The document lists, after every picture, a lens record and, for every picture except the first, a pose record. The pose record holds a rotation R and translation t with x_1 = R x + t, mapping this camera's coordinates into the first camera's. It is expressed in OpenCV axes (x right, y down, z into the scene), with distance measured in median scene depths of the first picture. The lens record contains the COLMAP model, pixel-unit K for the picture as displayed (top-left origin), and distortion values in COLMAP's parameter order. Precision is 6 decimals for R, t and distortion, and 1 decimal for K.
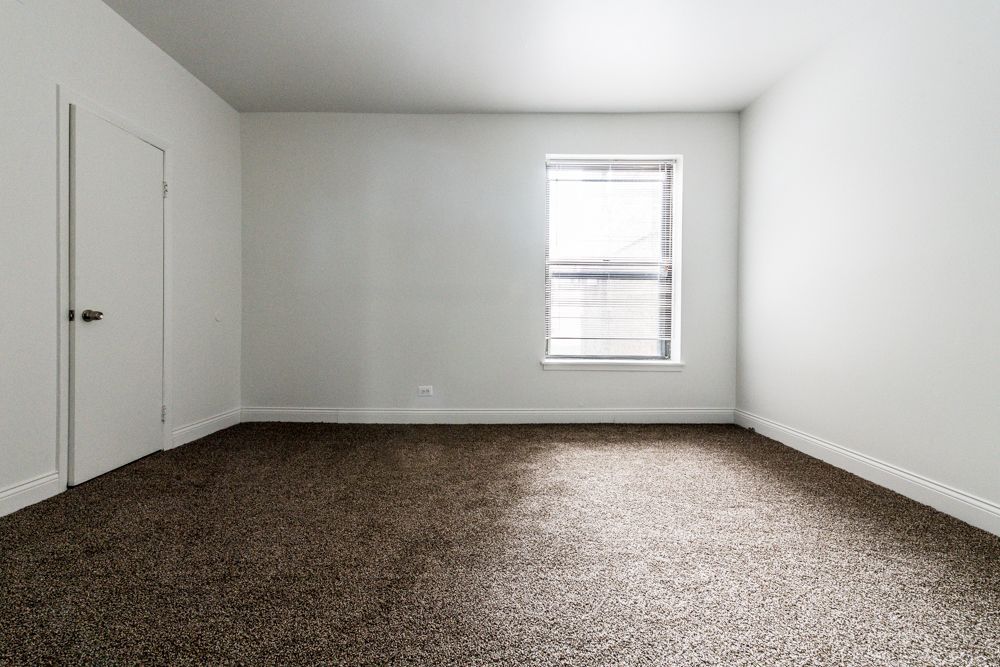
lens RADIAL K [[368.9, 0, 500.4], [0, 368.9, 328.2], [0, 0, 1]] dist [0.010078, -0.000045]
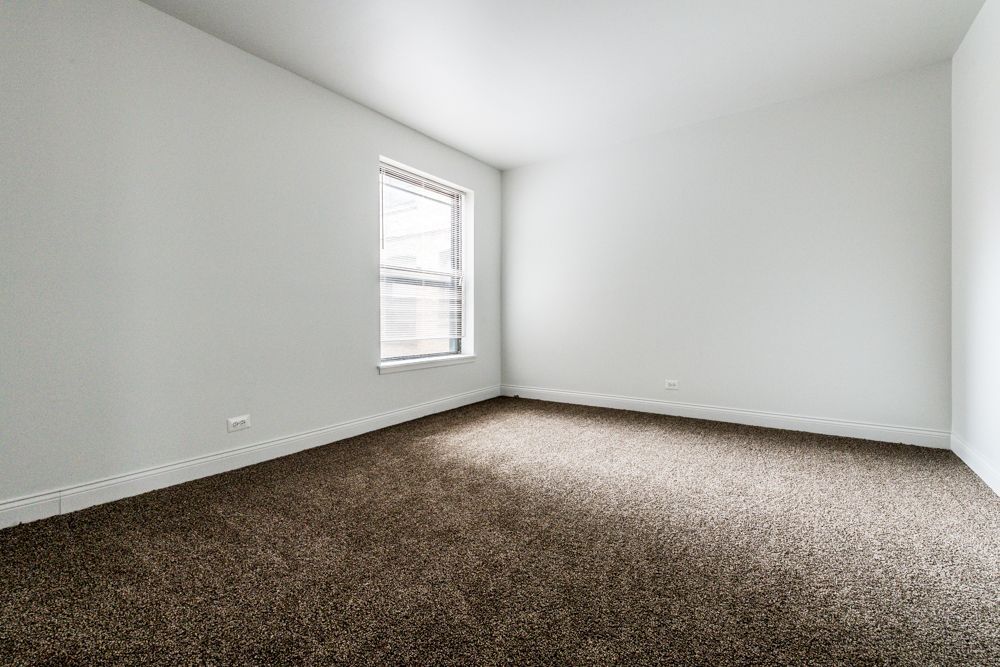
lens RADIAL K [[387.6, 0, 499.4], [0, 387.6, 334.6], [0, 0, 1]] dist [0.002438, -0.000335]
pose [[0.615670, -0.044014, 0.786774, -0.494274], [0.033849, 0.998994, 0.029398, -0.012491], [-0.787277, 0.008533, 0.616541, 0.110376]]
